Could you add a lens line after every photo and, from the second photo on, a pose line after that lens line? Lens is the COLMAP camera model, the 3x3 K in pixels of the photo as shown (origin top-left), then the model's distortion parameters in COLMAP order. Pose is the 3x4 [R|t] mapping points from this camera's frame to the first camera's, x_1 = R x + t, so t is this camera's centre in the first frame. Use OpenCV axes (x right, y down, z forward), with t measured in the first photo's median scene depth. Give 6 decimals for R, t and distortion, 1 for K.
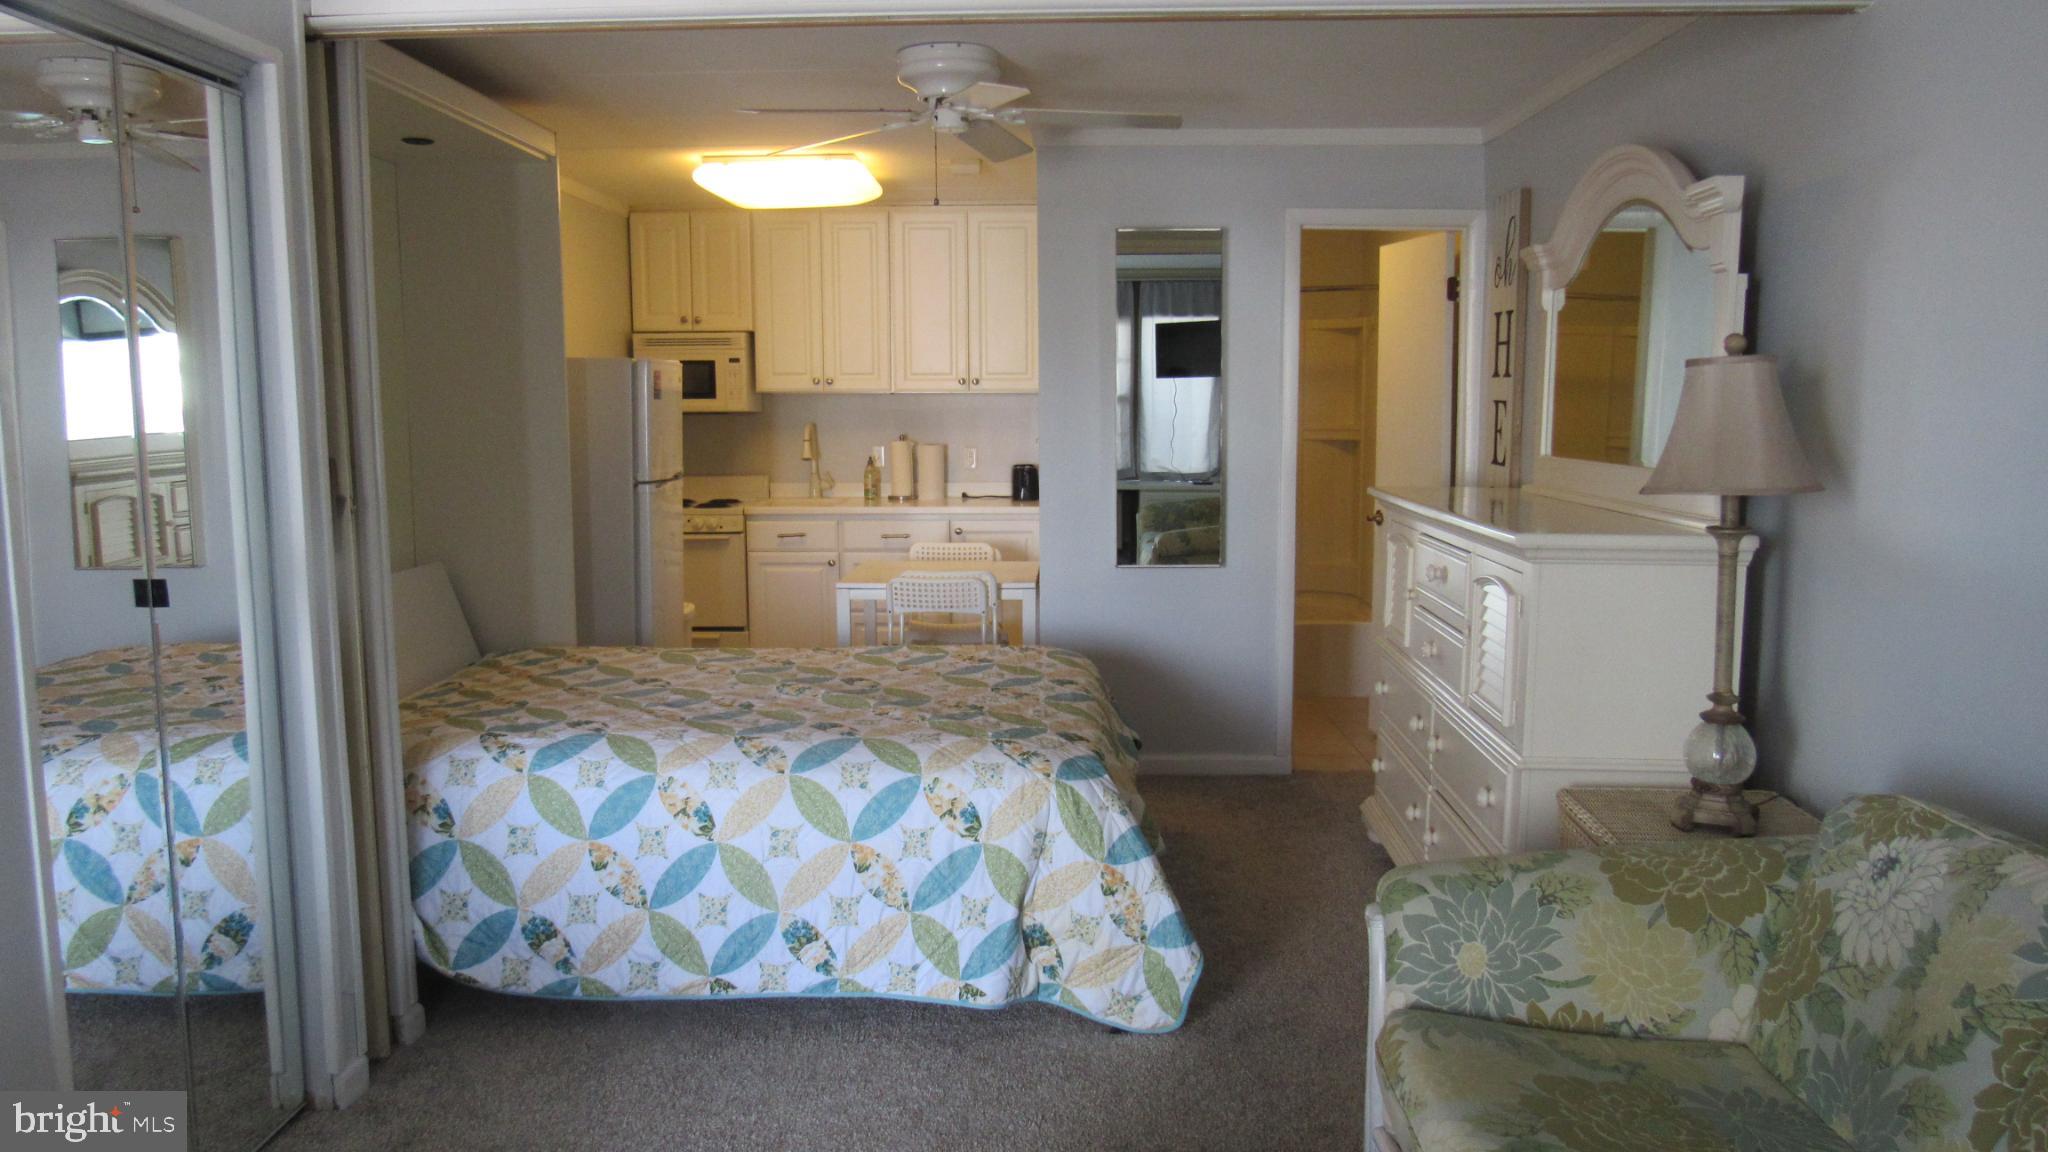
lens RADIAL K [[1463.3, 0, 1037.0], [0, 1463.3, 576.5], [0, 0, 1]] dist [-0.032170, 0.015581]
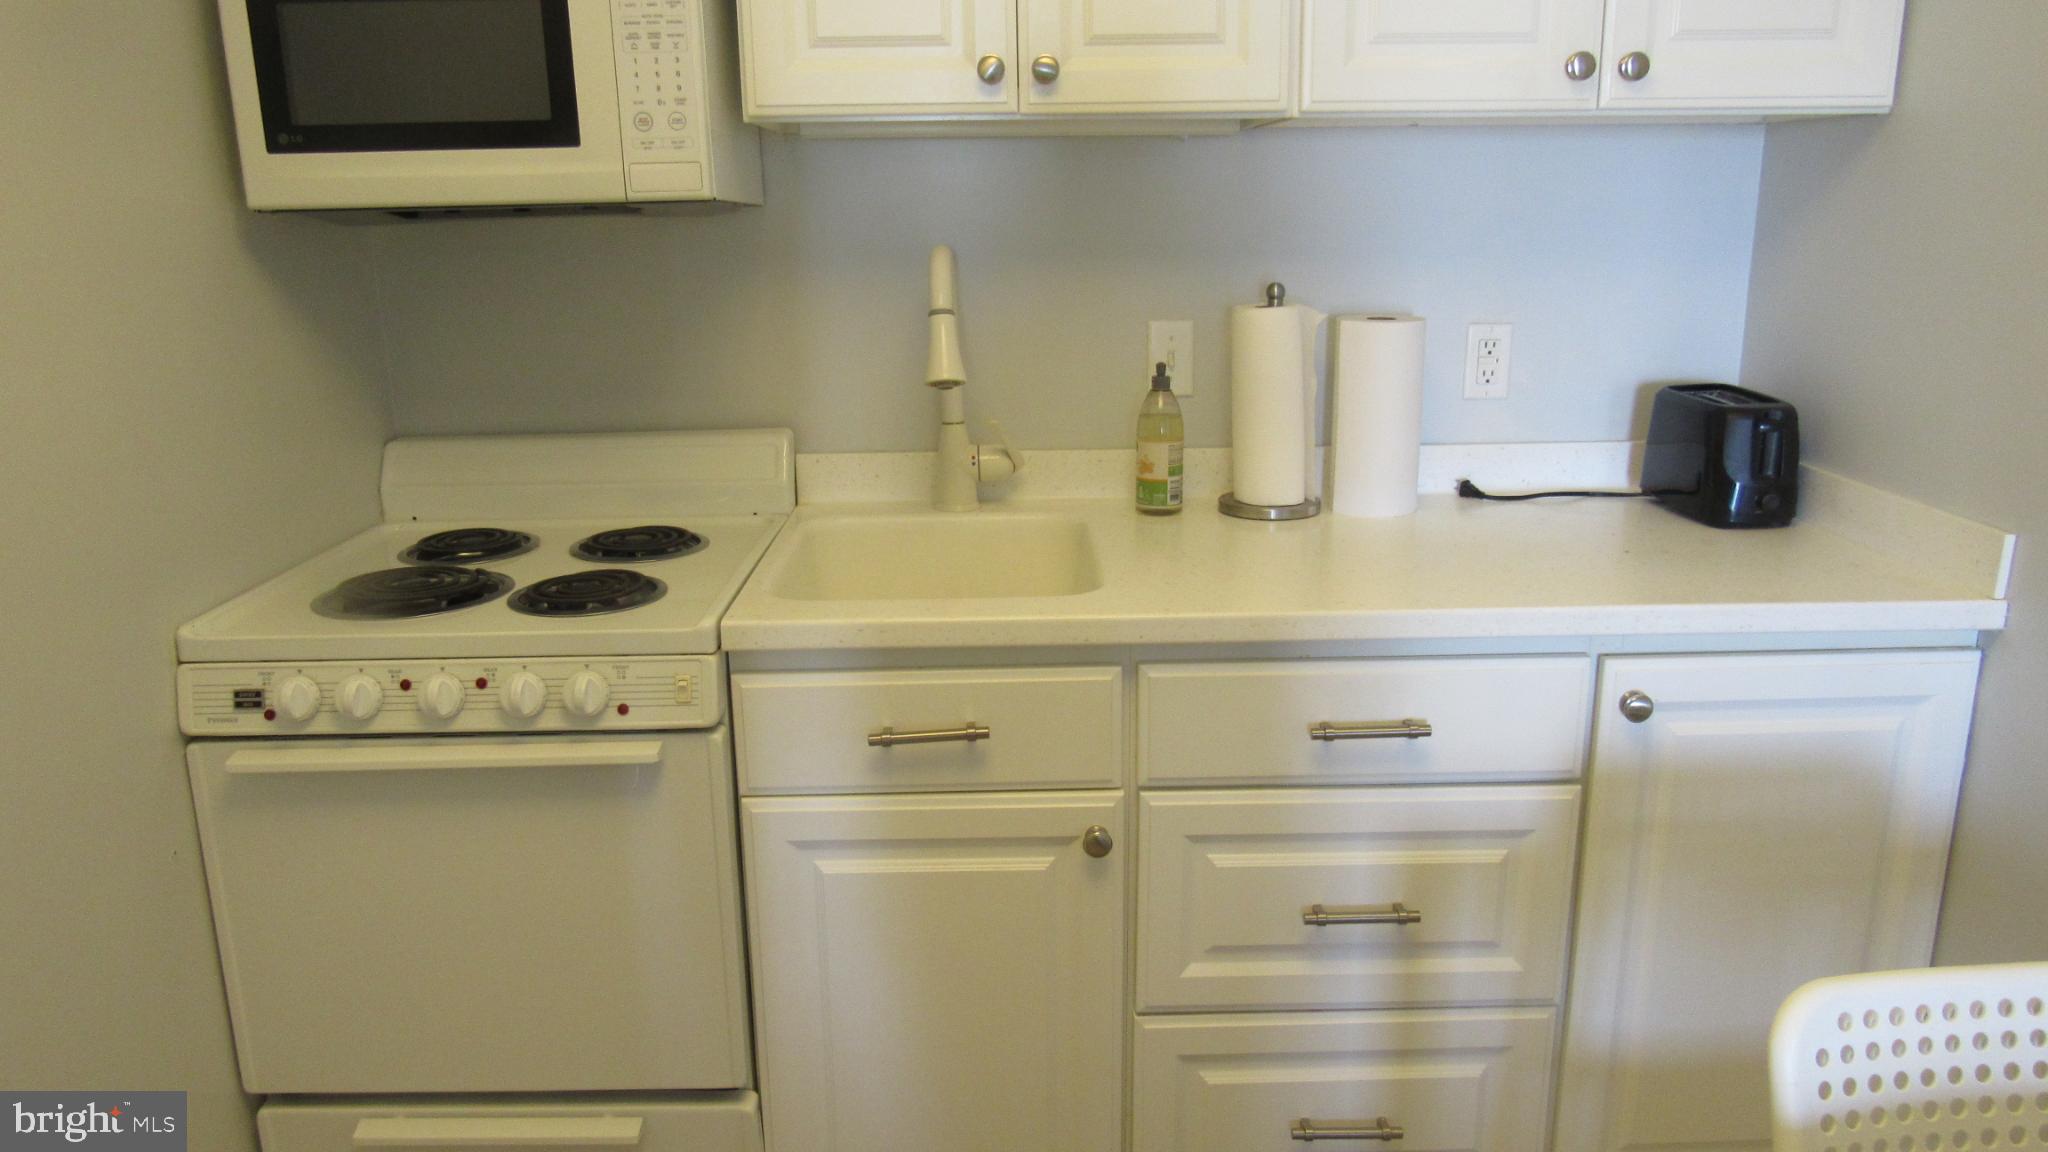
lens RADIAL K [[1463.3, 0, 1022.5], [0, 1463.3, 572.9], [0, 0, 1]] dist [-0.032170, 0.015581]
pose [[0.999636, -0.017170, 0.020798, -0.321561], [0.014435, 0.992028, 0.125188, -0.170076], [-0.022782, -0.124843, 0.991915, 1.577086]]
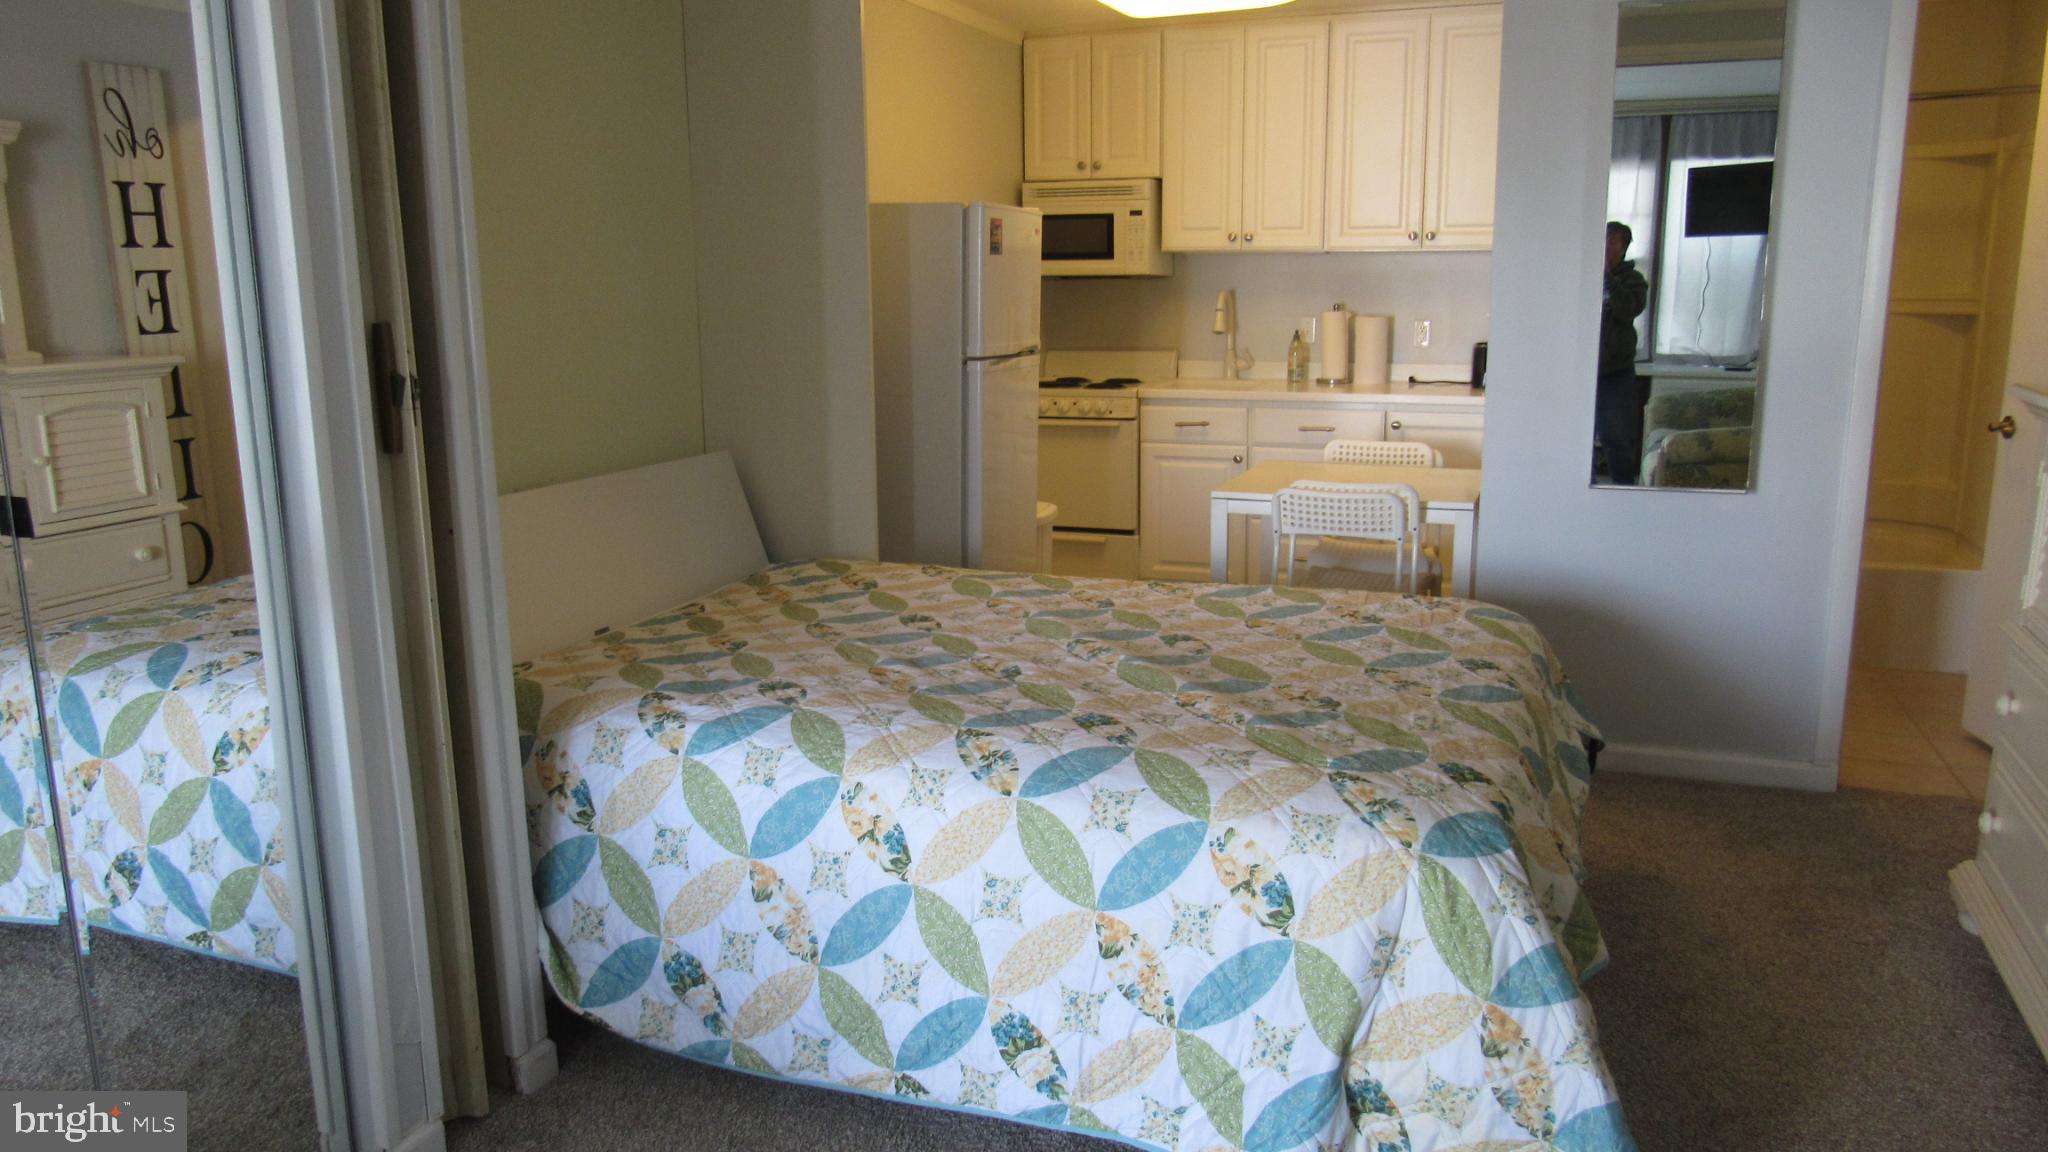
lens RADIAL K [[1463.3, 0, 1033.4], [0, 1463.3, 583.7], [0, 0, 1]] dist [-0.032170, 0.015581]
pose [[0.943450, 0.064388, -0.325202, 0.050067], [-0.035309, 0.994894, 0.094548, -0.027110], [0.329629, -0.077718, 0.940906, 0.360133]]
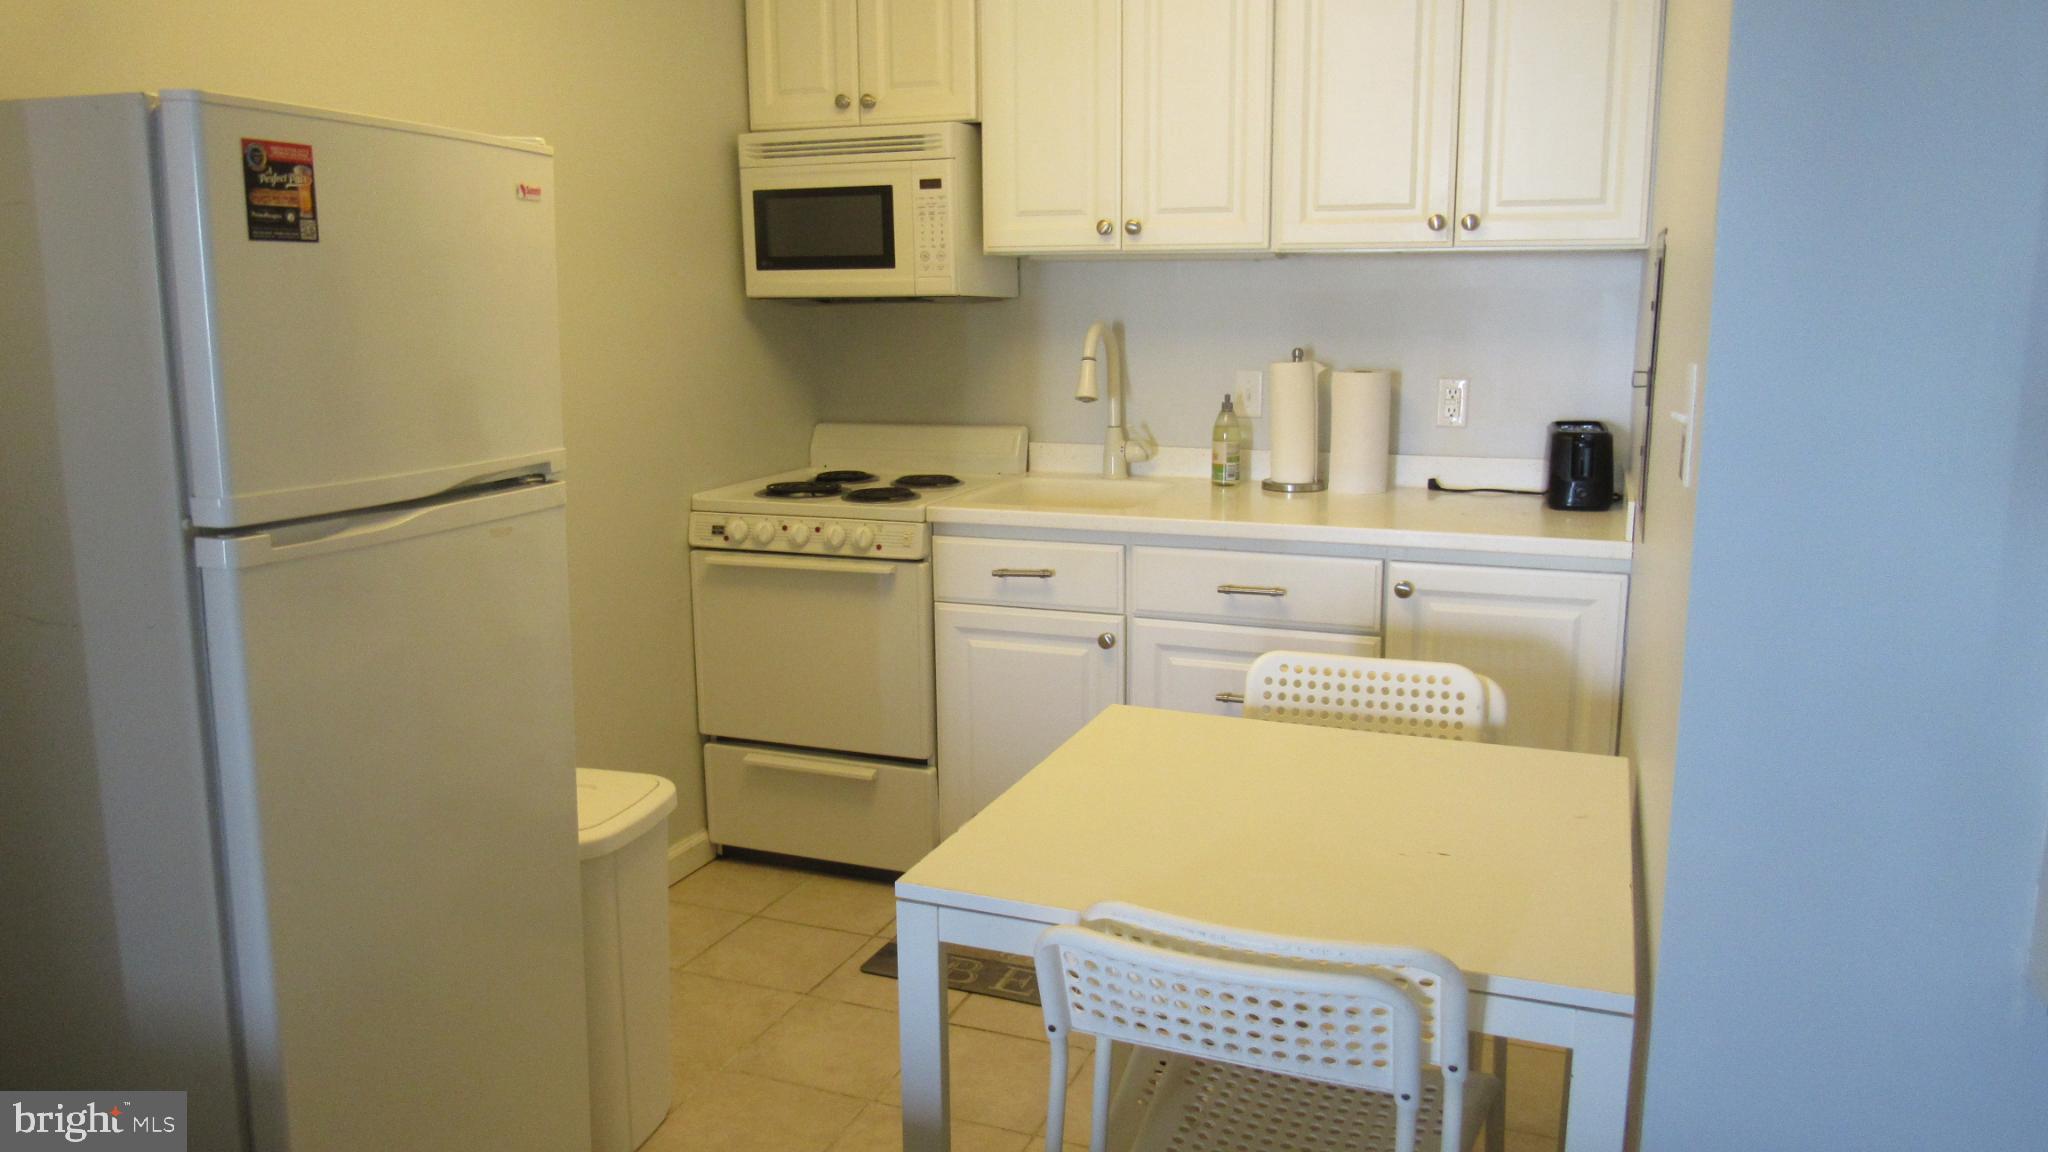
lens RADIAL K [[1463.3, 0, 1026.8], [0, 1463.3, 576.9], [0, 0, 1]] dist [-0.032170, 0.015581]
pose [[0.938828, 0.063141, -0.338547, -0.029581], [-0.039030, 0.996223, 0.077569, -0.126909], [0.342166, -0.059610, 0.937747, 1.185649]]
